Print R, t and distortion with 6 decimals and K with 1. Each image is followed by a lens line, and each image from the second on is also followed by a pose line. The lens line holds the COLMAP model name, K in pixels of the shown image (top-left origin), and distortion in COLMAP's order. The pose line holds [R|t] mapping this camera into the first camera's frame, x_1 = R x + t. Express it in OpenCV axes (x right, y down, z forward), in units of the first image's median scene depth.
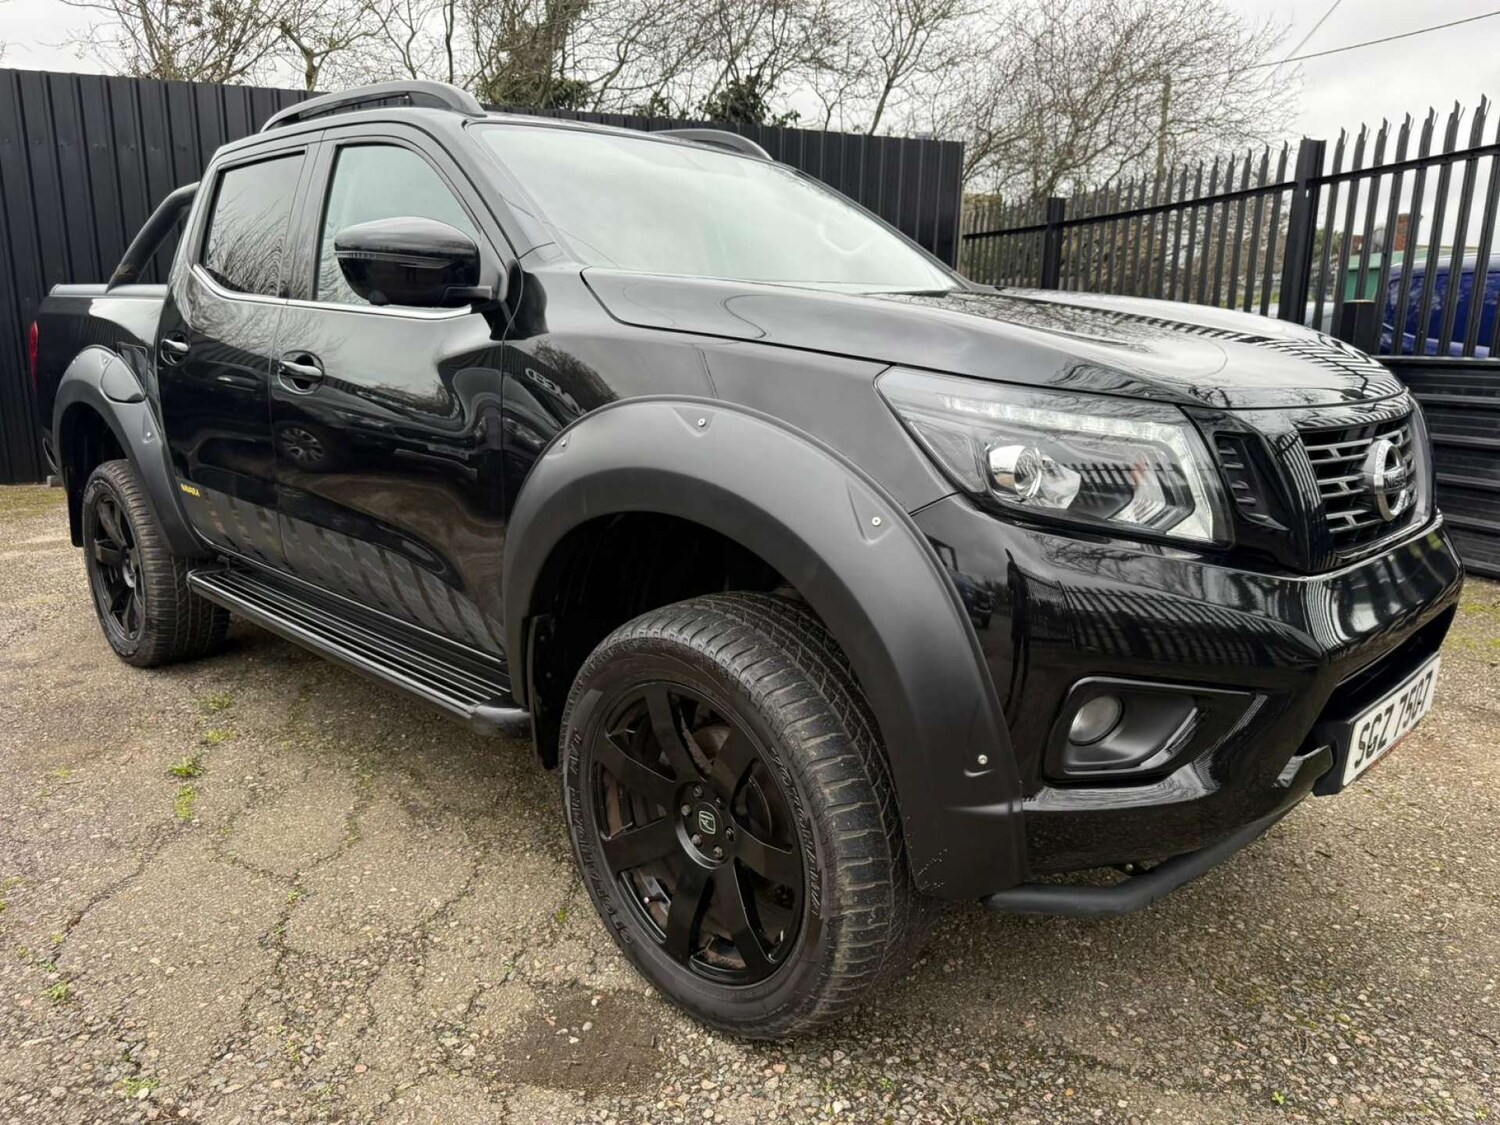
lens RADIAL K [[1094.7, 0, 763.1], [0, 1094.7, 565.7], [0, 0, 1]] dist [0.028708, -0.034156]
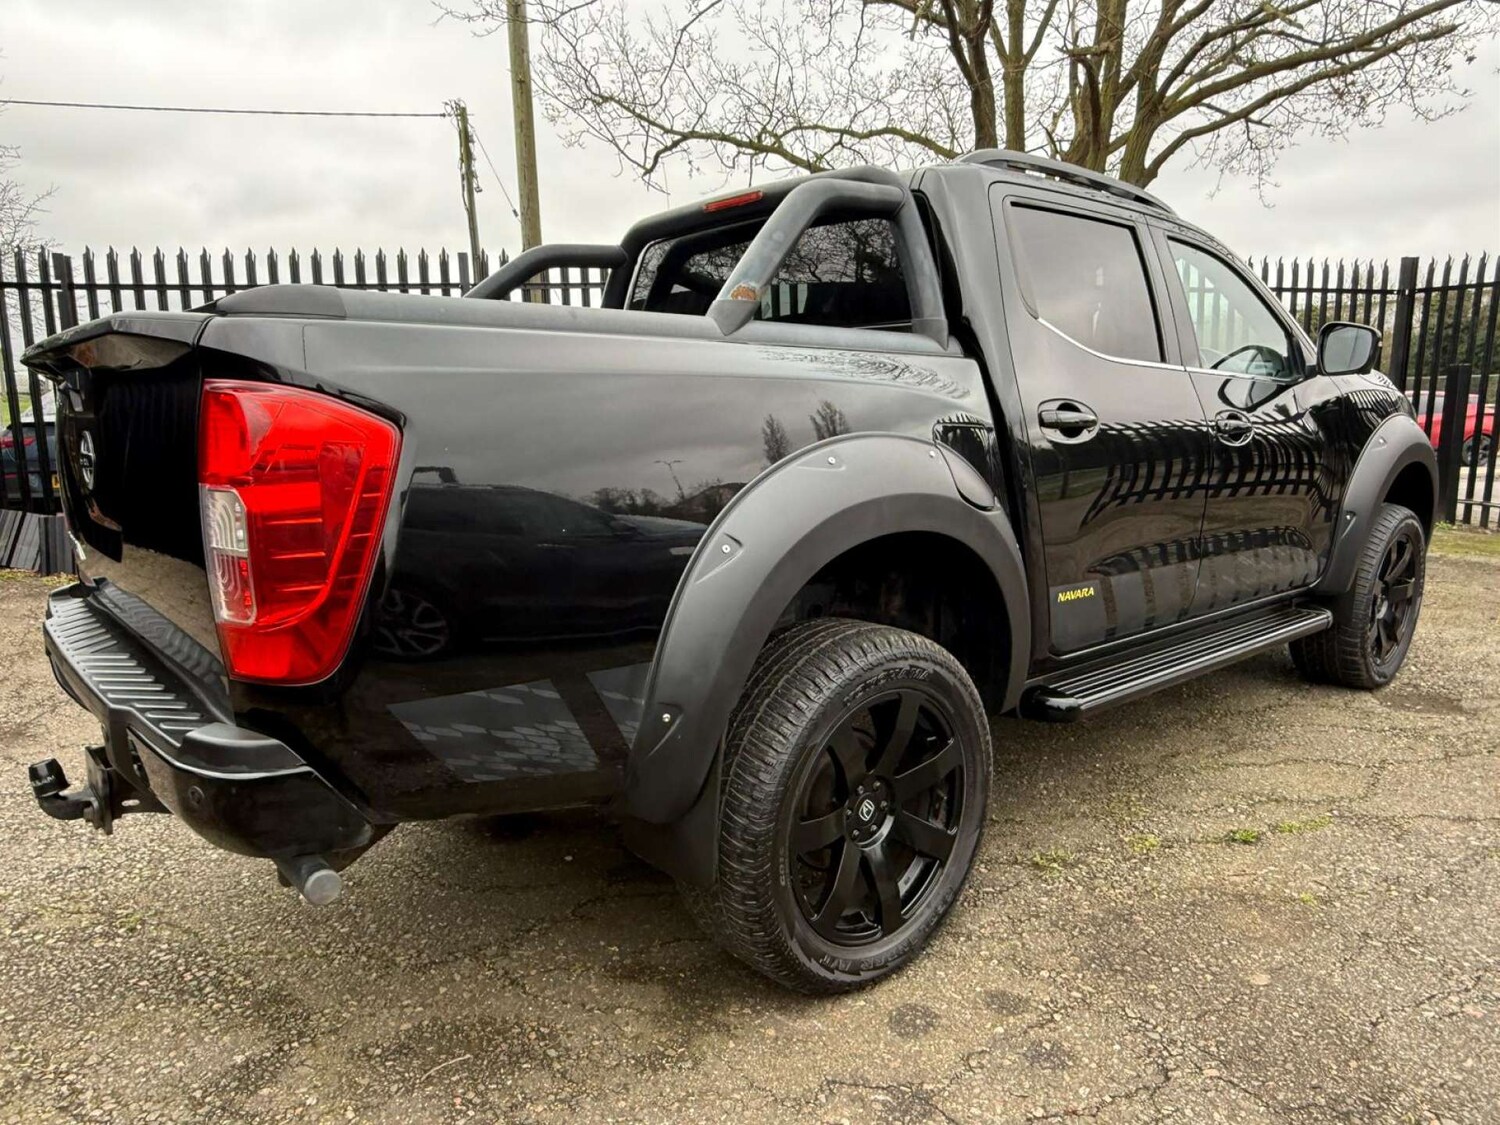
lens RADIAL K [[994.5, 0, 748.6], [0, 994.5, 563.2], [0, 0, 1]] dist [-0.003947, 0.005939]
pose [[0.089498, -0.169456, 0.981466, -1.401952], [0.227898, 0.962761, 0.145445, -0.281298], [-0.969563, 0.210657, 0.124784, 1.273493]]
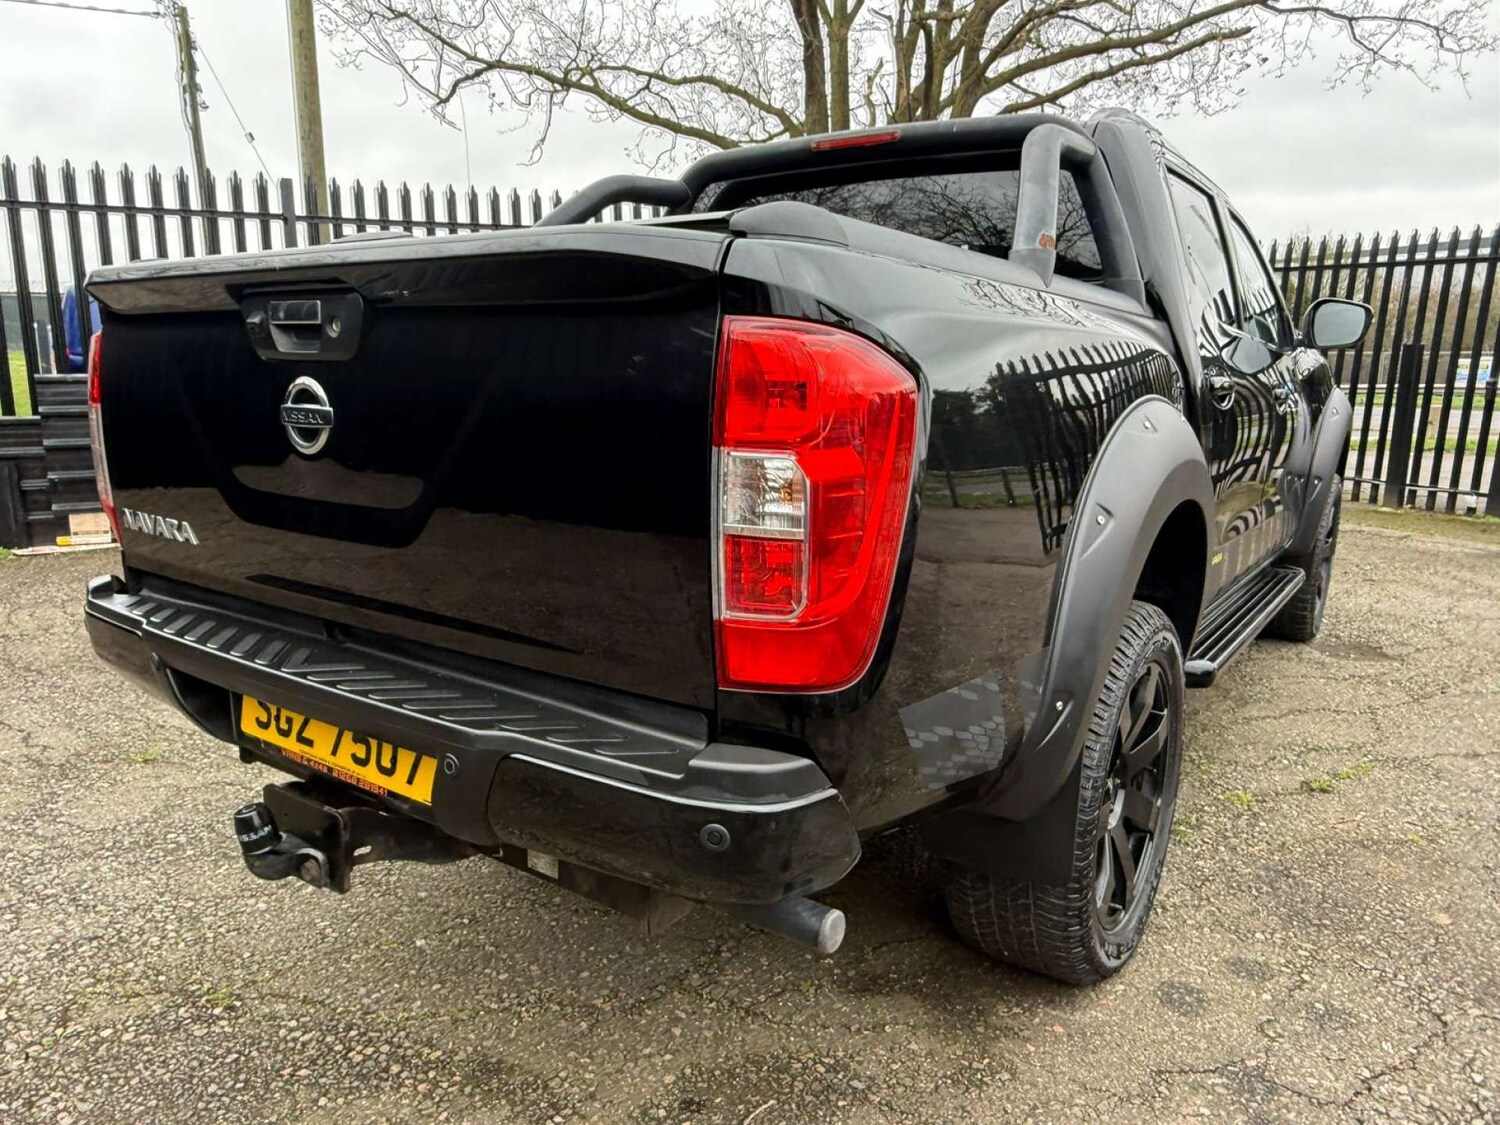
lens RADIAL K [[1031.2, 0, 738.5], [0, 1031.2, 557.7], [0, 0, 1]] dist [0.000570, 0.001138]
pose [[-0.153164, -0.193038, 0.969163, -1.348634], [0.201925, 0.953929, 0.221915, -0.347502], [-0.967350, 0.229688, -0.107129, 1.591542]]
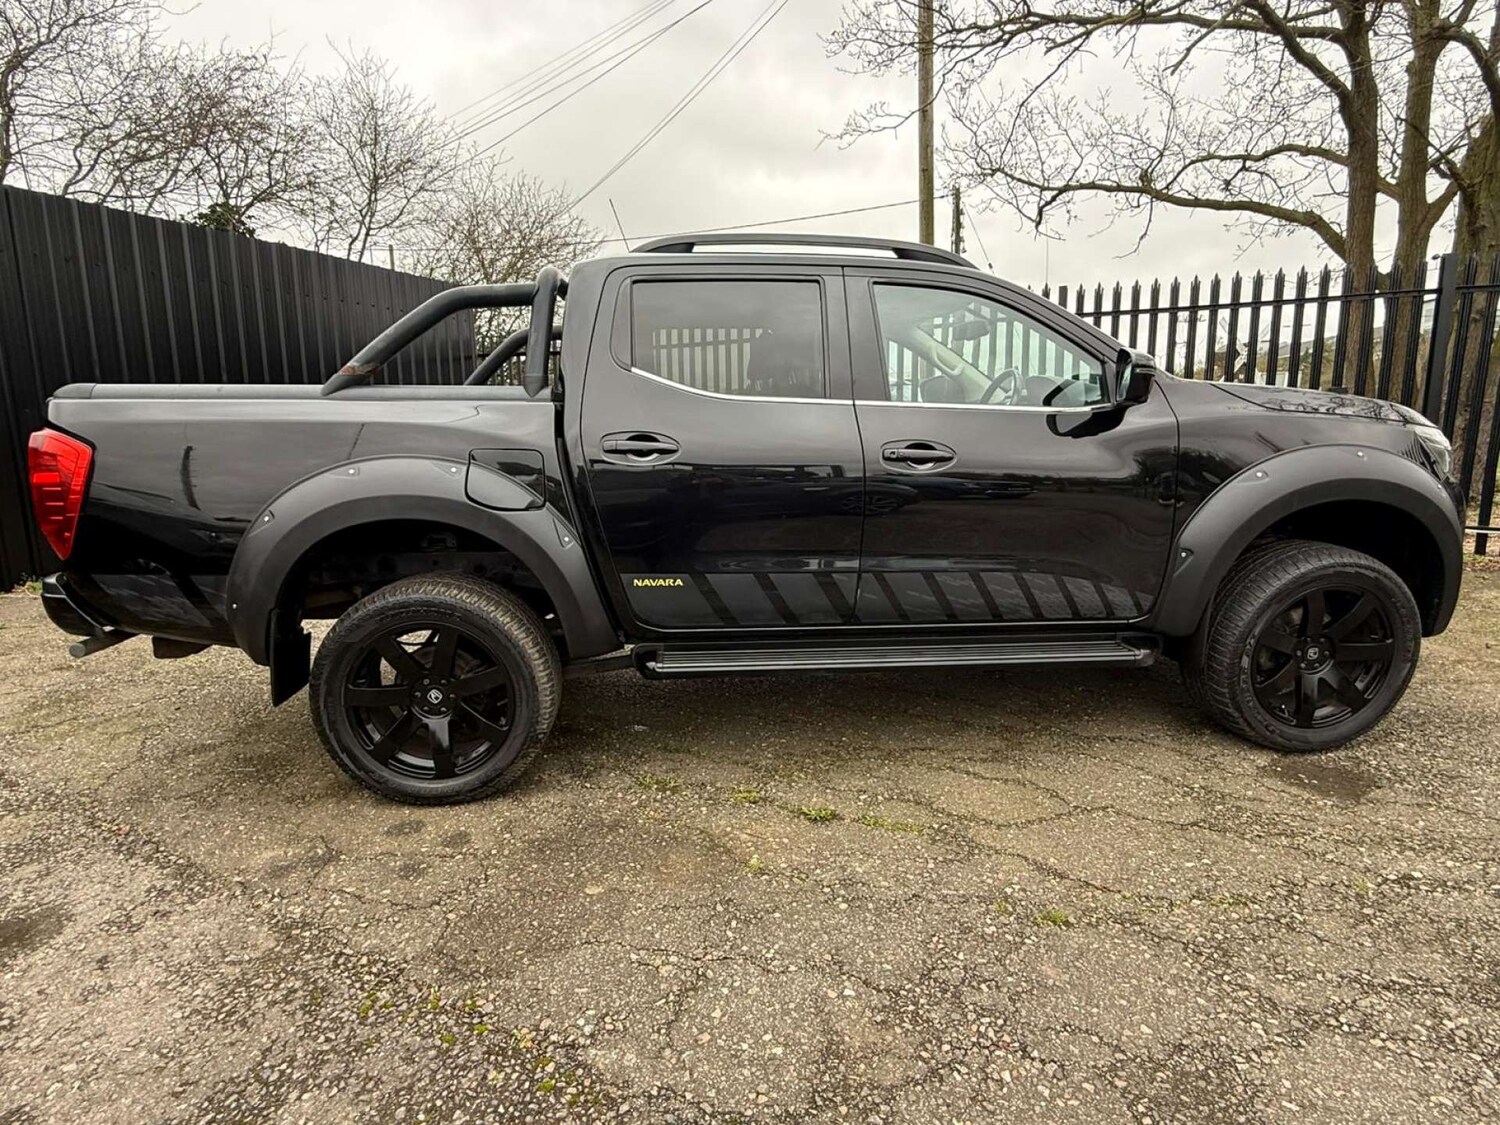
lens RADIAL K [[755.7, 0, 751.1], [0, 755.7, 564.5], [0, 0, 1]] dist [0.002072, -0.000158]
pose [[0.657606, -0.159166, 0.736356, -1.105680], [0.181632, 0.982091, 0.050076, -0.118477], [-0.731139, 0.100815, 0.674739, 0.505231]]
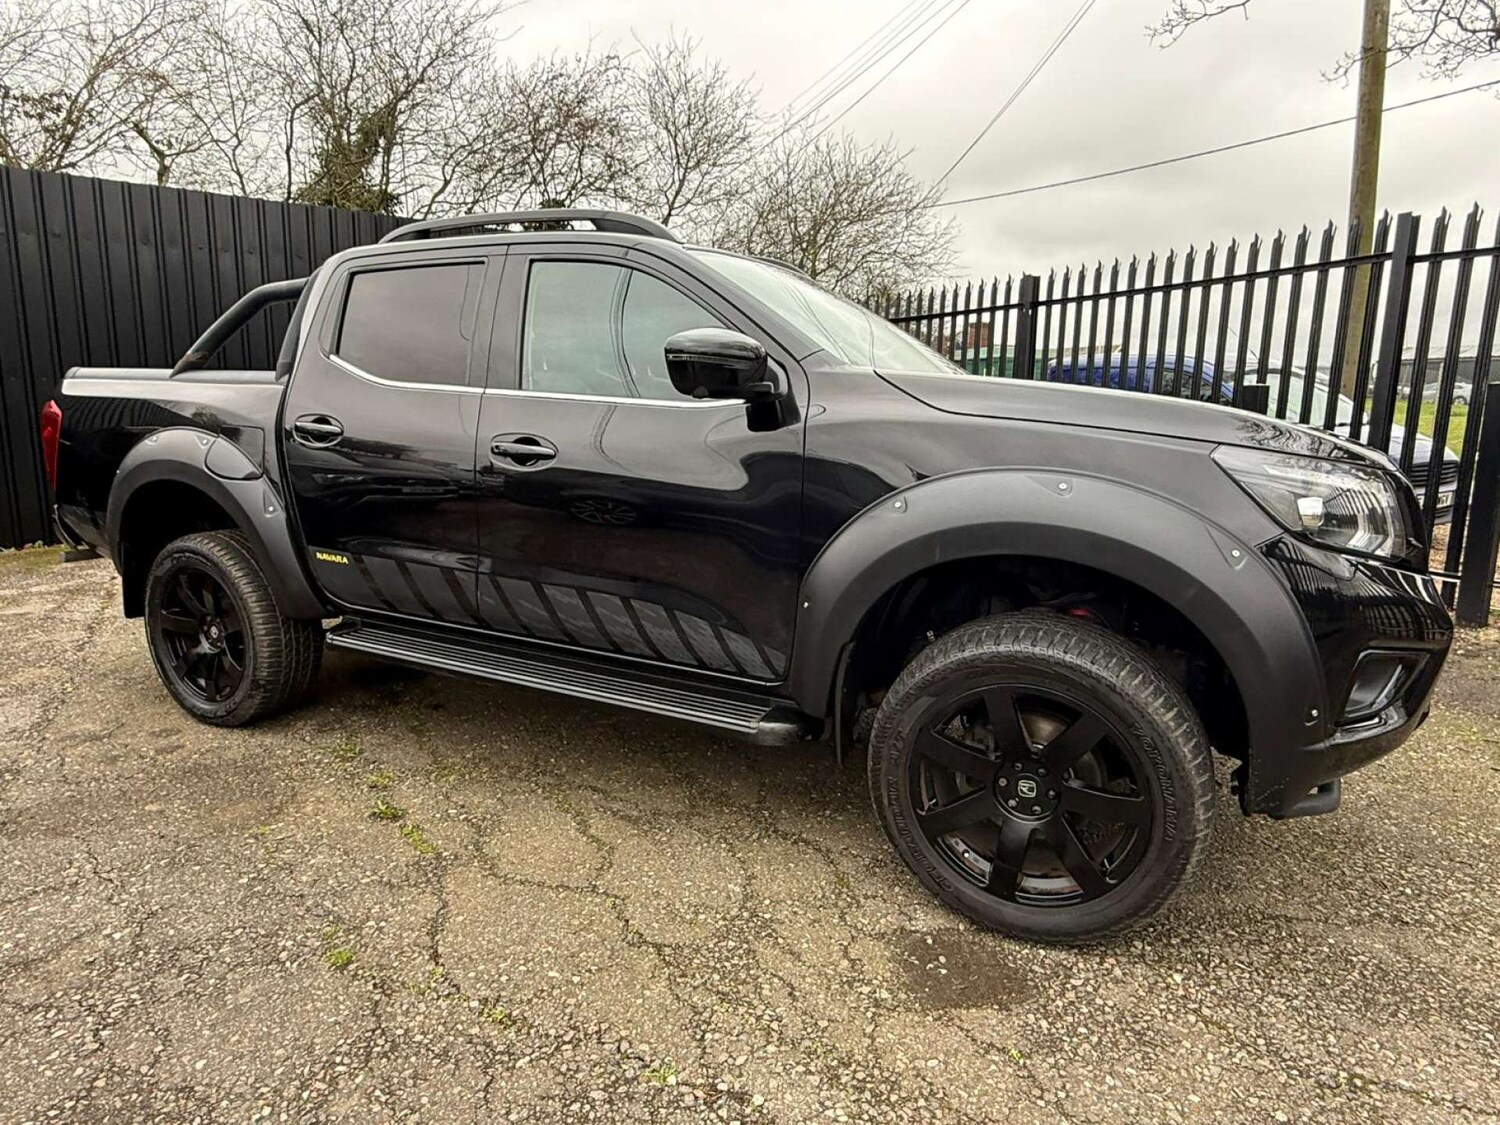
lens RADIAL K [[886.5, 0, 748.6], [0, 886.5, 559.8], [0, 0, 1]] dist [-0.000741, 0.001324]
pose [[0.956622, -0.050494, 0.286923, -0.421898], [0.060625, 0.997808, -0.026529, -0.020521], [-0.284955, 0.042773, 0.957586, 0.037824]]
